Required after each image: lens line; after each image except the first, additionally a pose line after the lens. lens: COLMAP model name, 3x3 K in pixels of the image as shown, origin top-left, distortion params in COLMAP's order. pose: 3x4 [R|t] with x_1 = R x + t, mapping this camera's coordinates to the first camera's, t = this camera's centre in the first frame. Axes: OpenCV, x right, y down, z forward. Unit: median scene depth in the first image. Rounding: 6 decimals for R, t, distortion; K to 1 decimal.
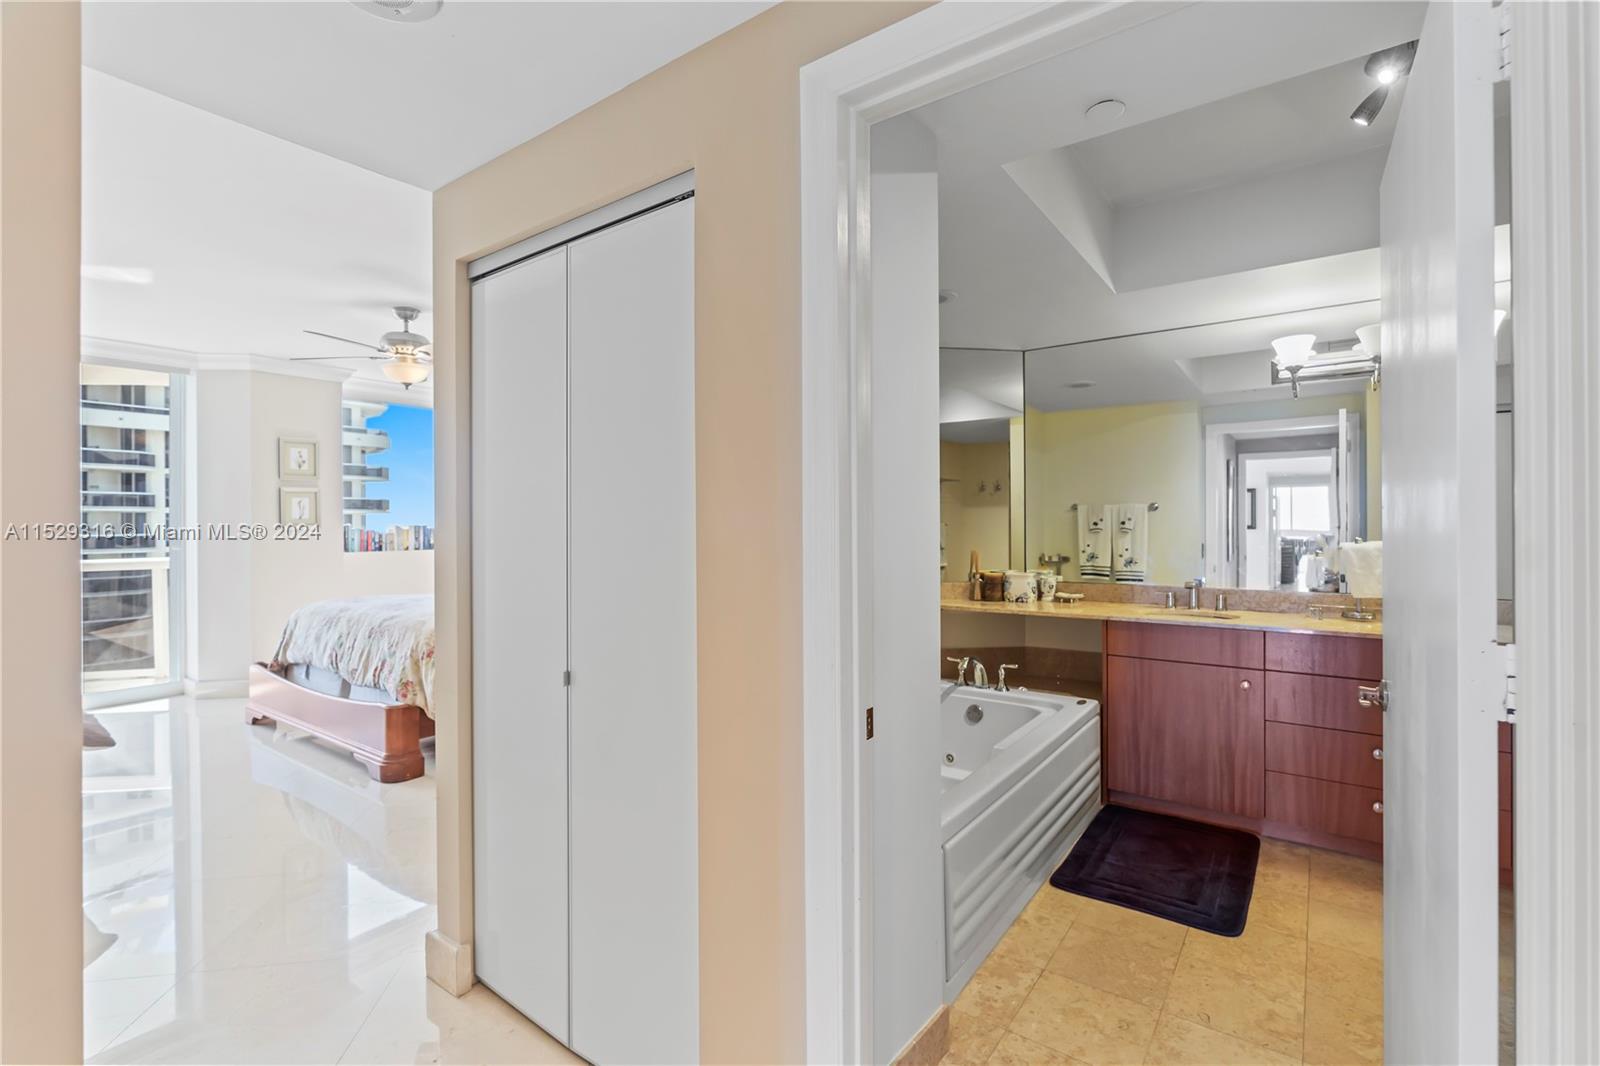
lens RADIAL K [[736.6, 0, 812.5], [0, 736.6, 524.5], [0, 0, 1]] dist [-0.000884, 0.001650]
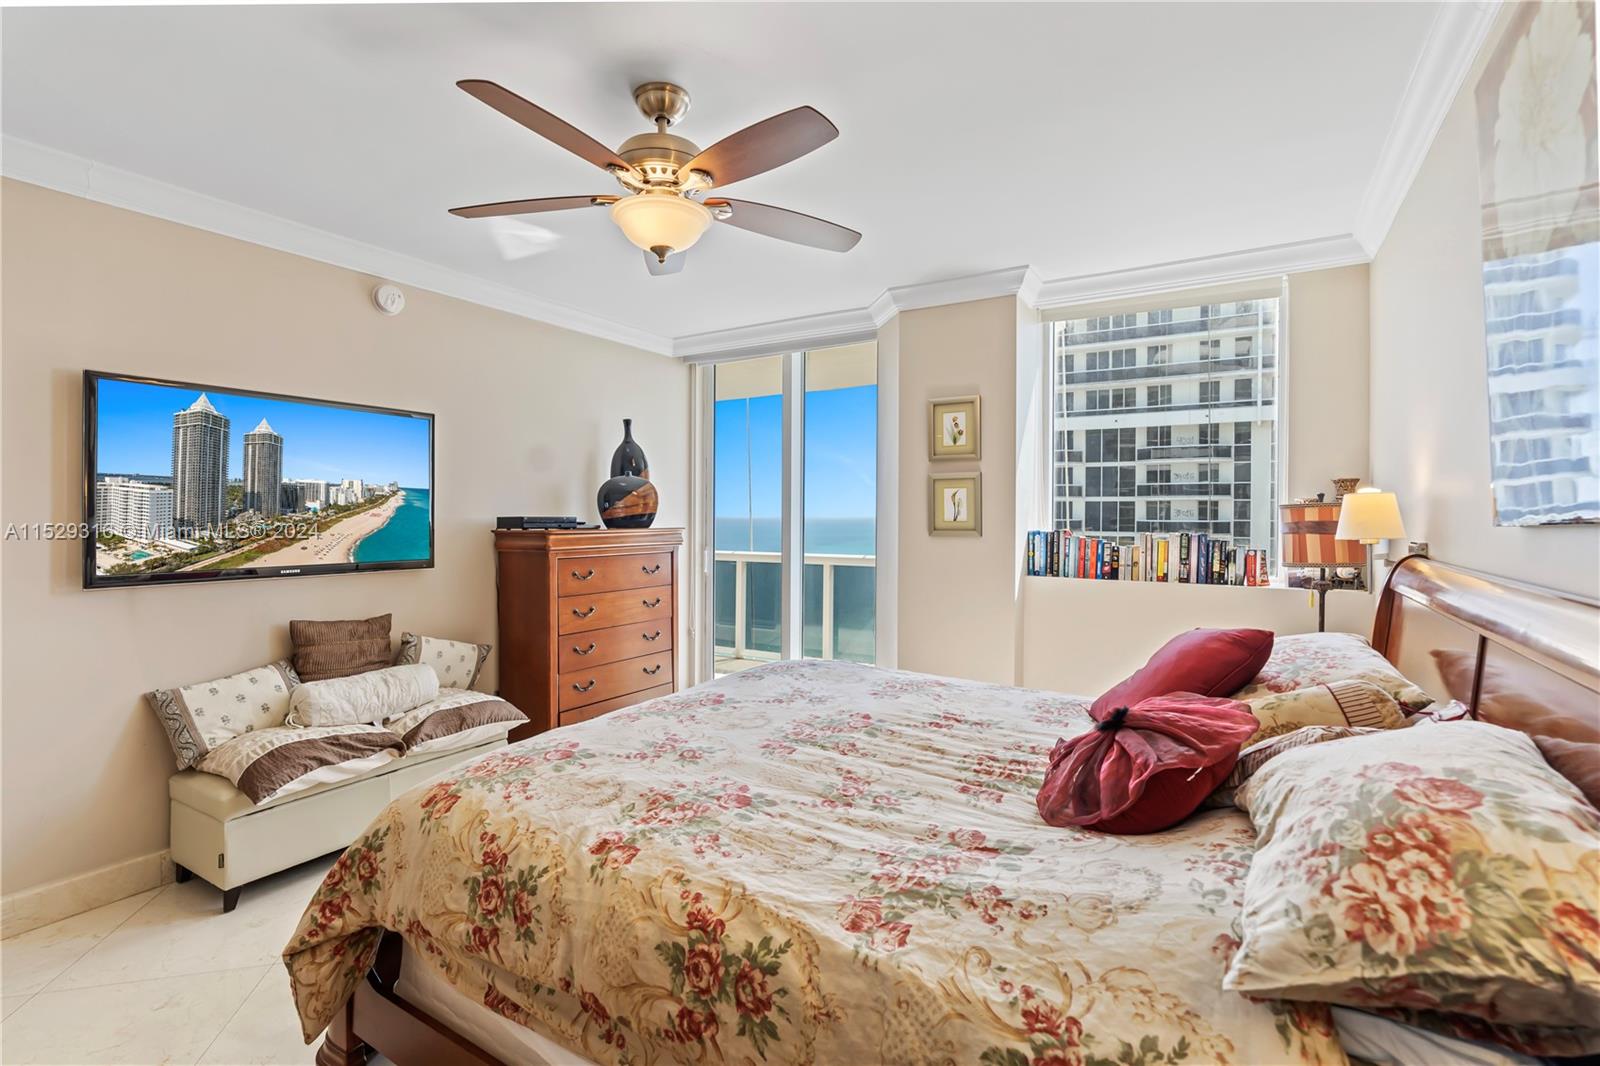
lens RADIAL K [[736.6, 0, 793.7], [0, 736.6, 520.3], [0, 0, 1]] dist [-0.000884, 0.001650]
pose [[0.090284, 0.018472, -0.995745, -0.072219], [-0.005513, 0.999822, 0.018048, -0.022972], [0.995901, 0.003861, 0.090370, 0.953525]]
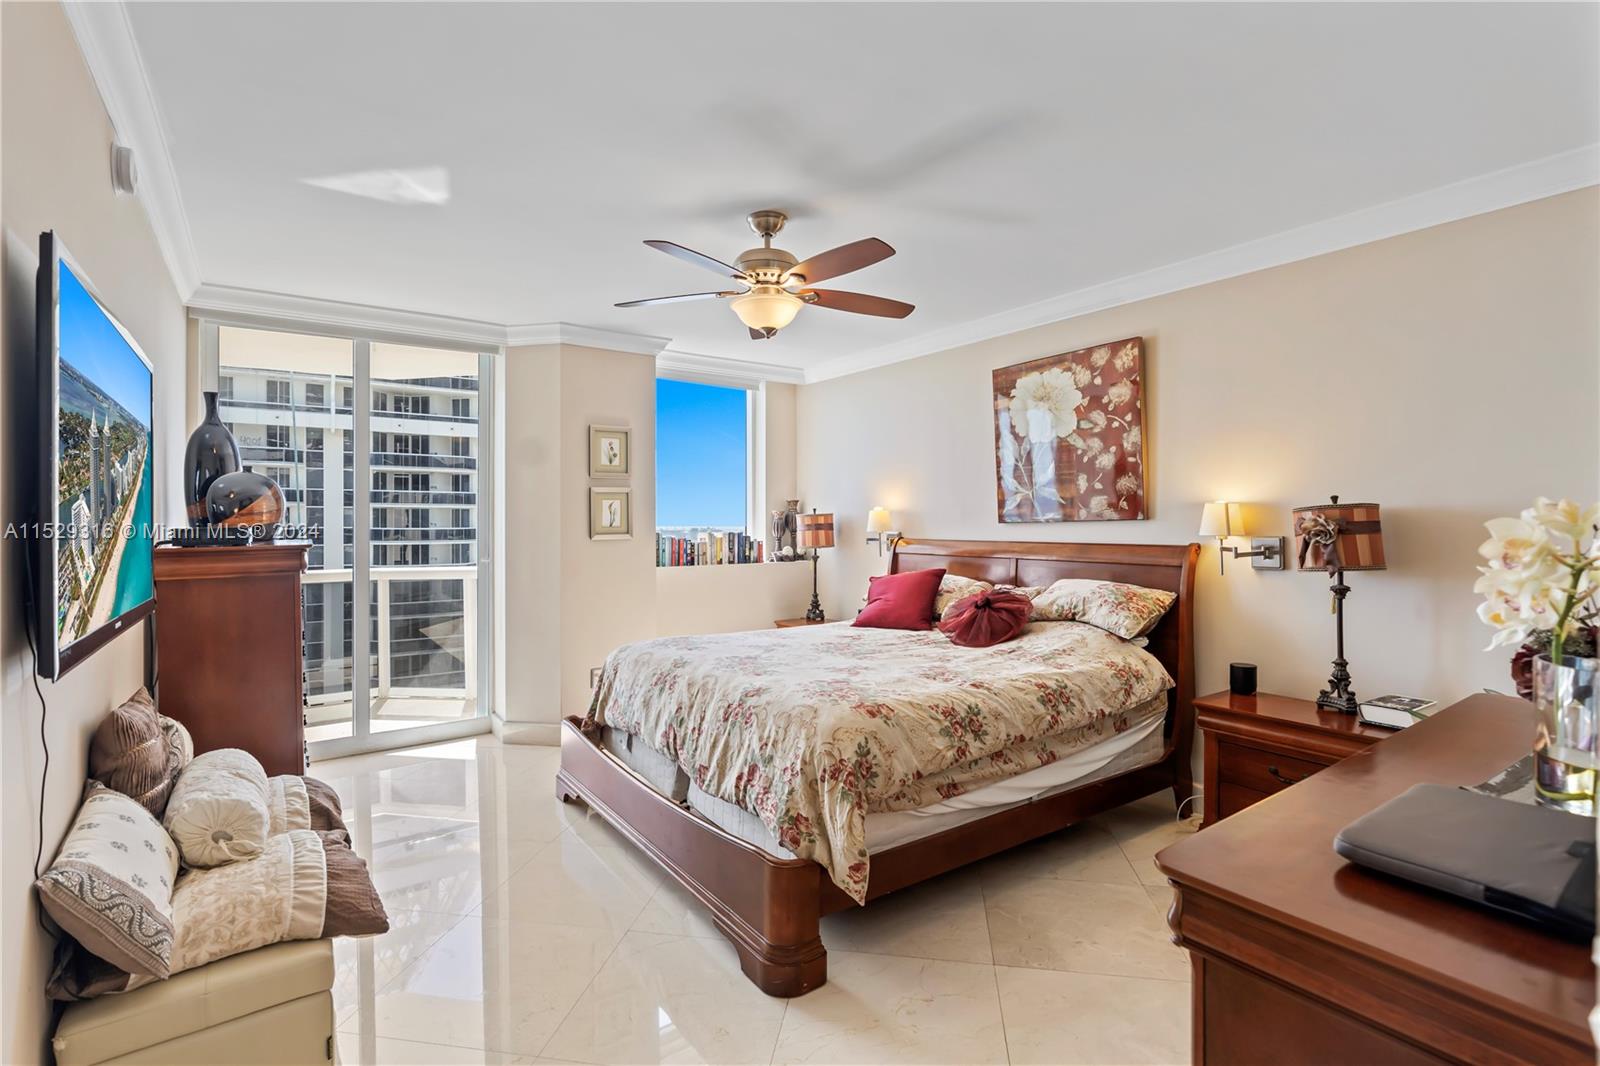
lens RADIAL K [[736.6, 0, 805.7], [0, 736.6, 524.5], [0, 0, 1]] dist [-0.000884, 0.001650]
pose [[0.952626, 0.007778, -0.304044, -0.299445], [-0.006043, 0.999960, 0.006646, -0.019526], [0.304084, -0.004494, 0.952635, 0.359924]]
